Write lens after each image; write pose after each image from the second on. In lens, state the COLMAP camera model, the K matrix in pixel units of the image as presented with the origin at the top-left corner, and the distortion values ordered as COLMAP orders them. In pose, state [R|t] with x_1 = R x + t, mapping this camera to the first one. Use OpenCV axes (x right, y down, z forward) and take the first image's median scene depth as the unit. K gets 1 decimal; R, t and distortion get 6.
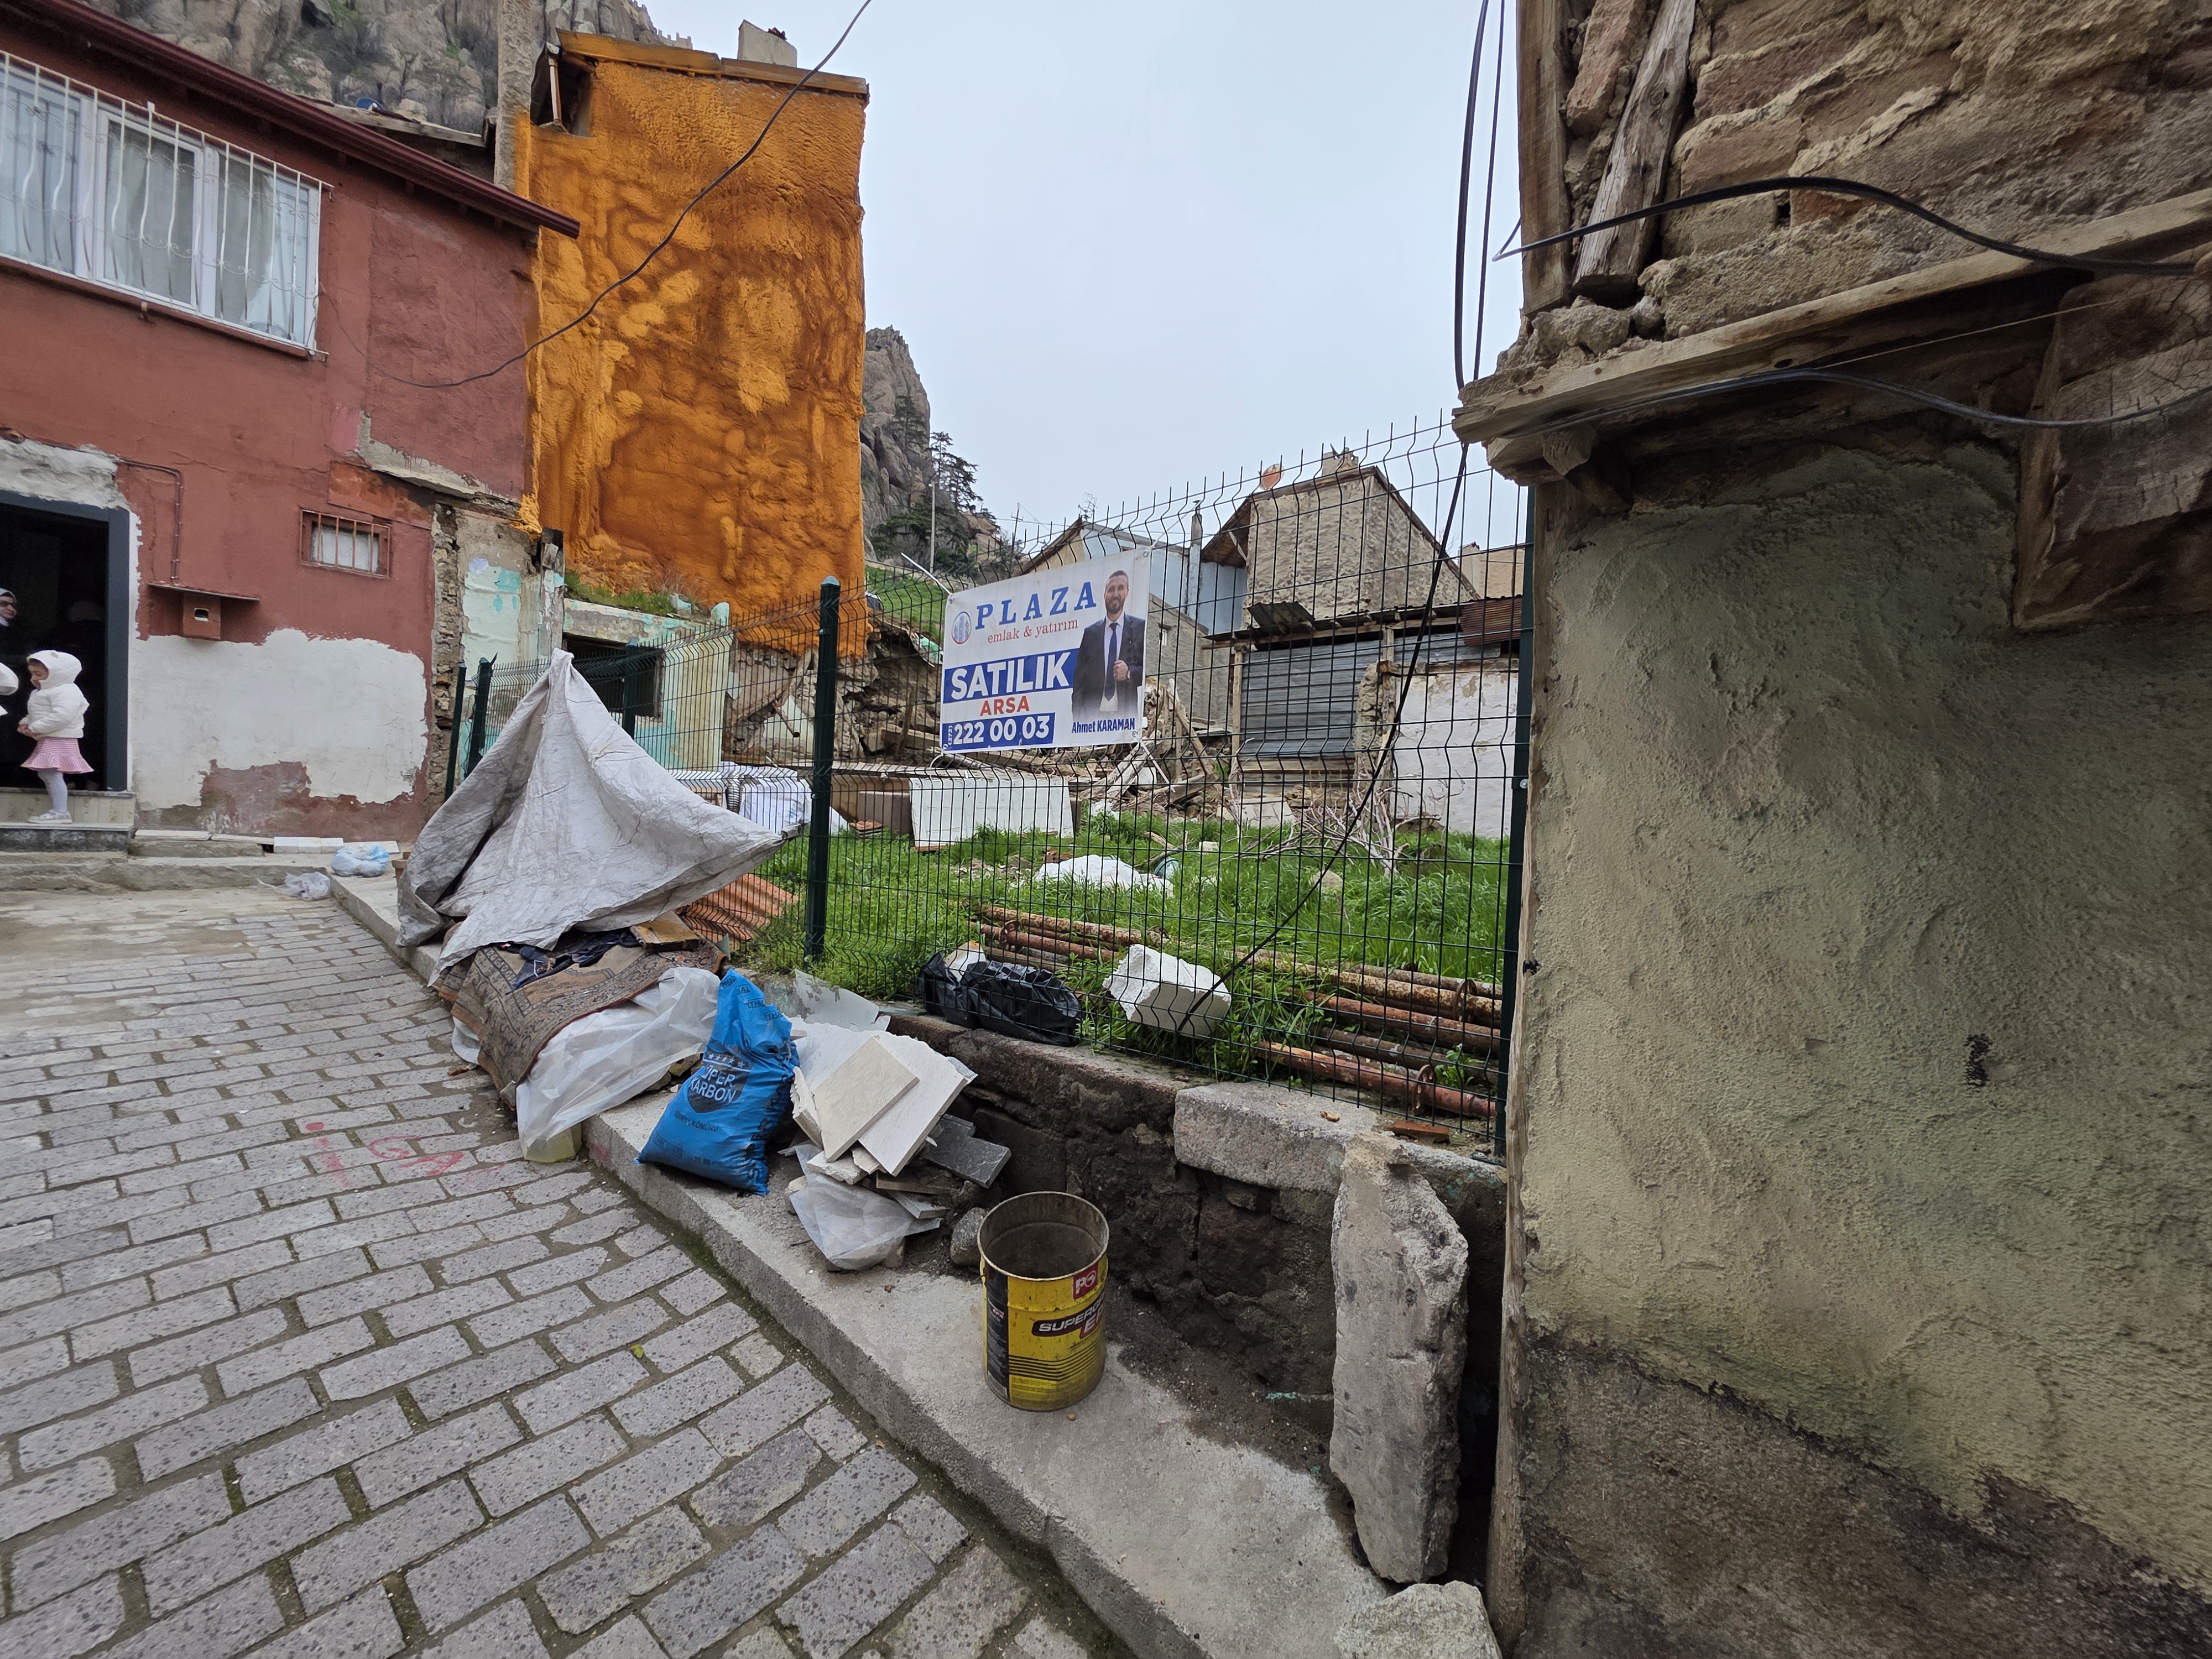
lens RADIAL K [[889.2, 0, 1100.1], [0, 889.2, 834.3], [0, 0, 1]] dist [0.000737, -0.000143]
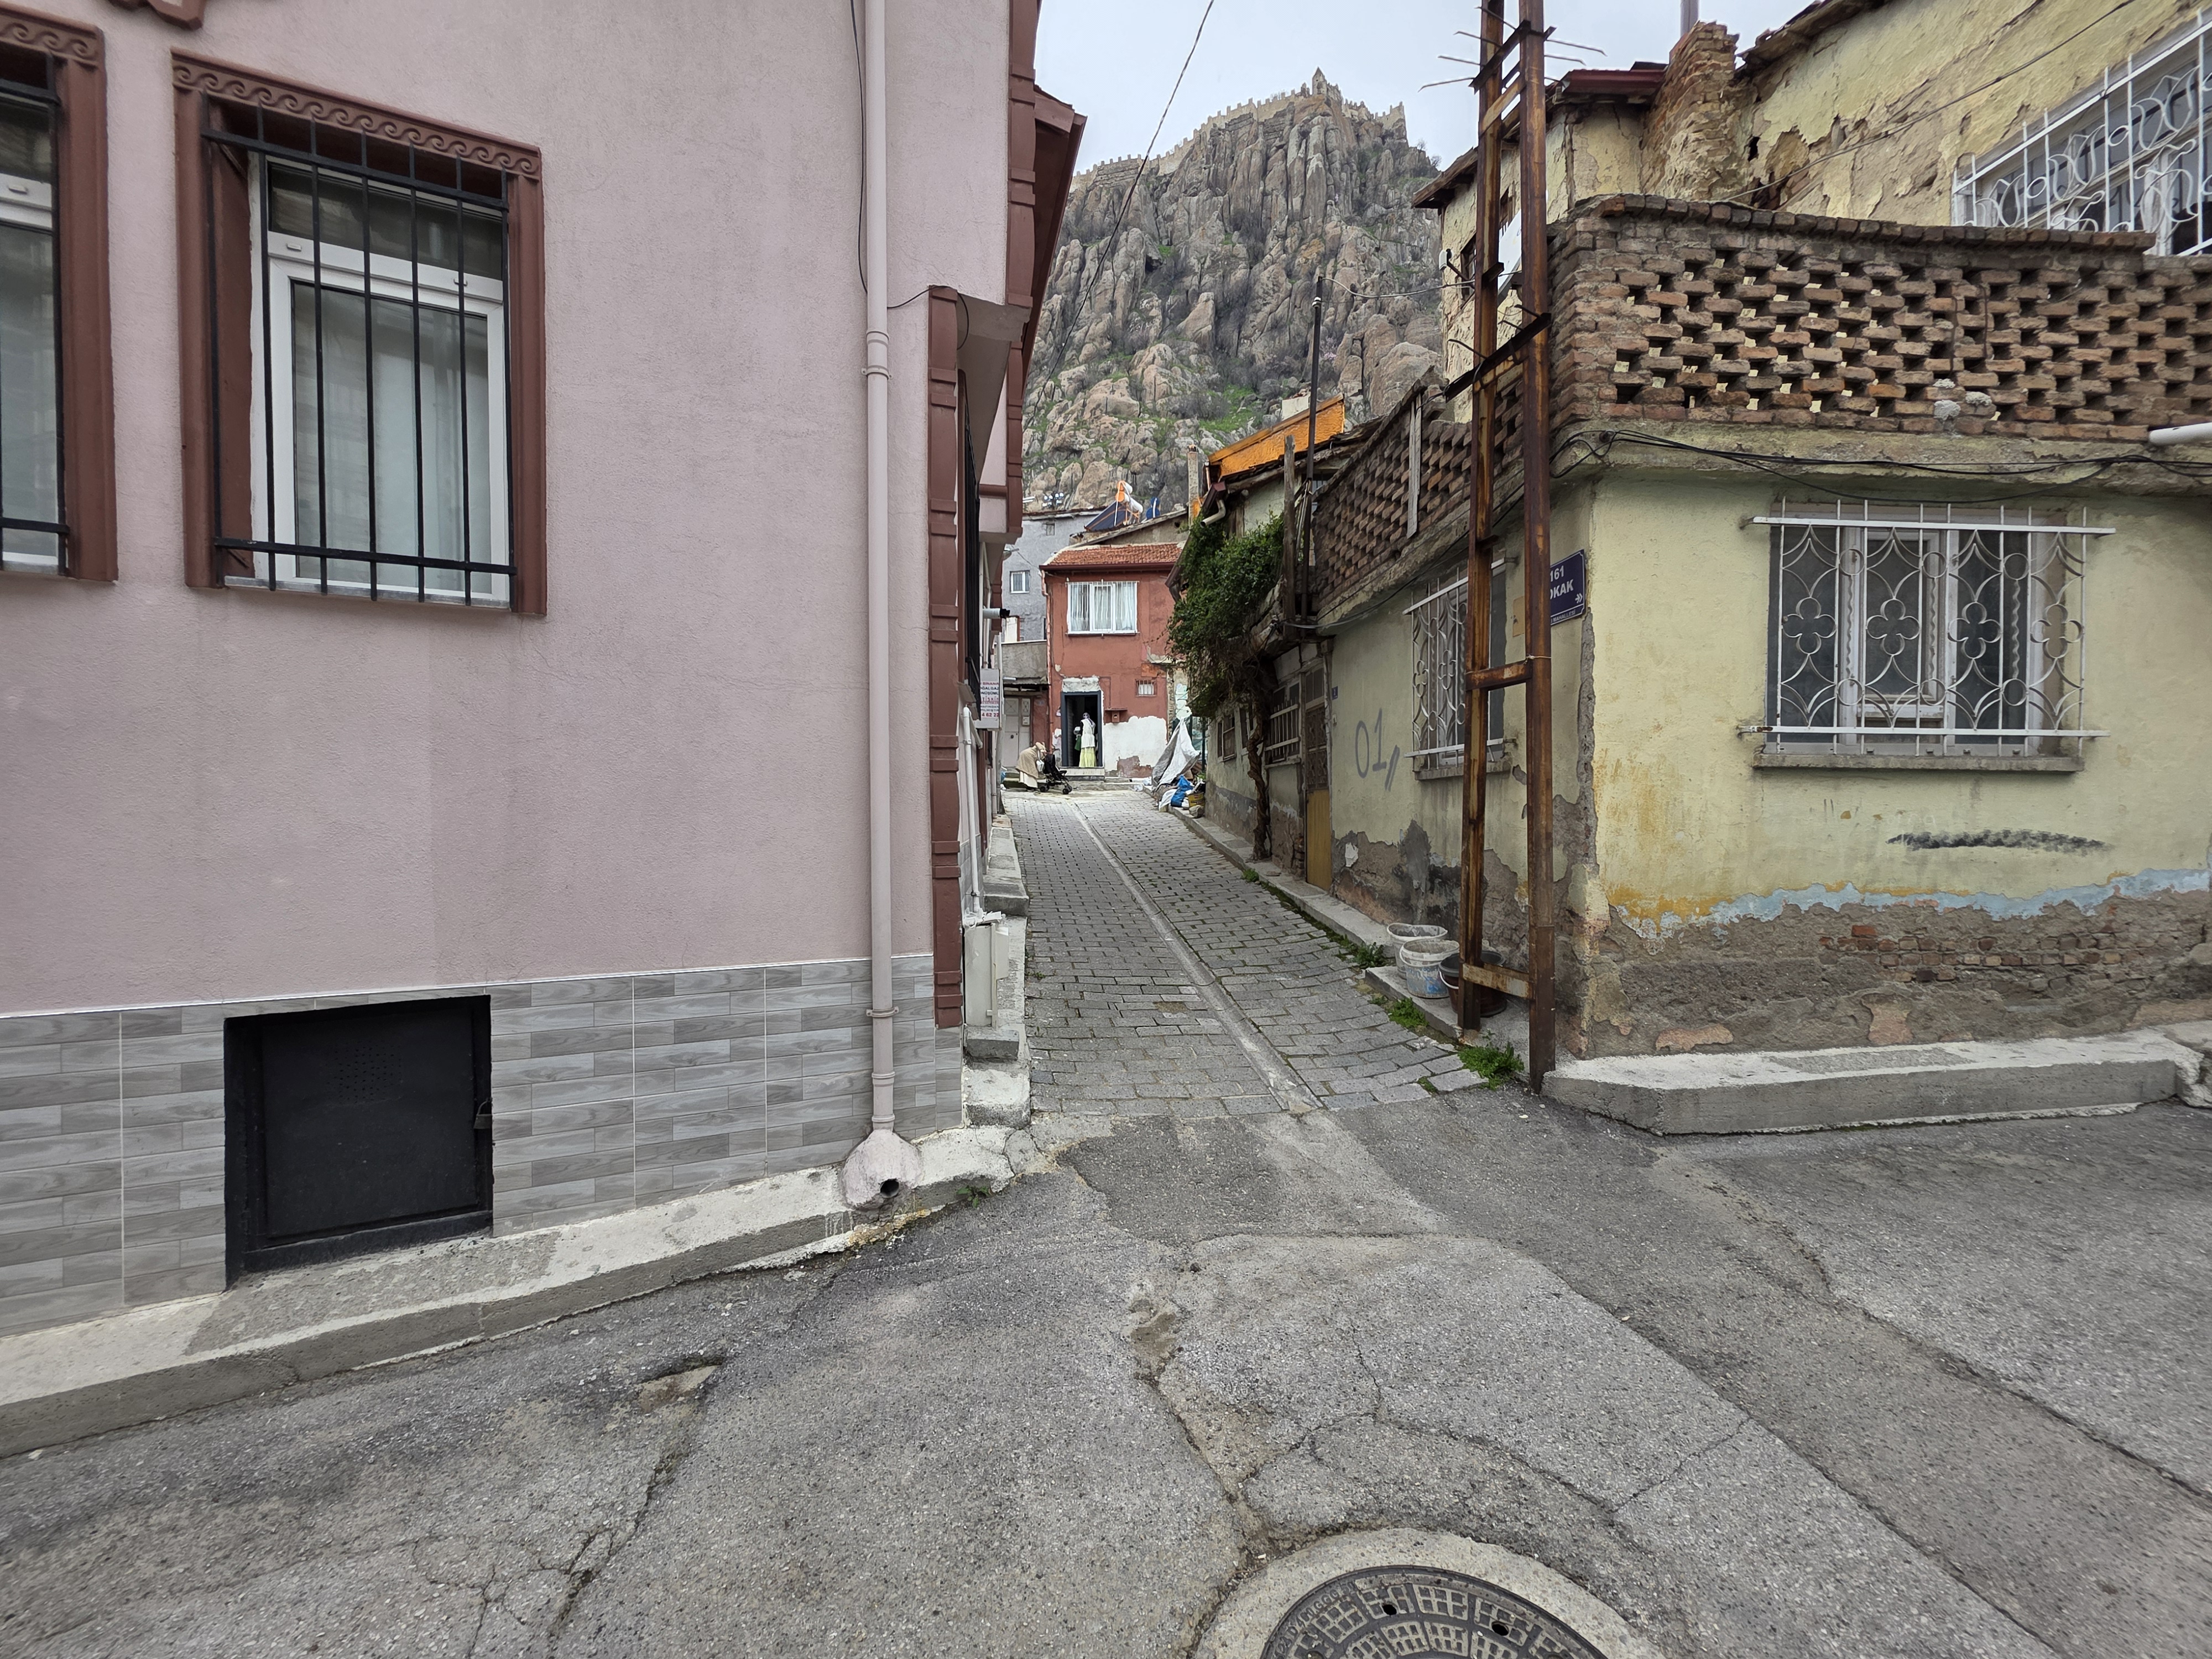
lens RADIAL K [[889.2, 0, 1100.1], [0, 889.2, 834.3], [0, 0, 1]] dist [0.000737, -0.000143]
pose [[0.692285, -0.021174, -0.721314, 2.952086], [0.030212, 0.999543, -0.000345, 0.443264], [0.720992, -0.021554, 0.692608, -2.982385]]
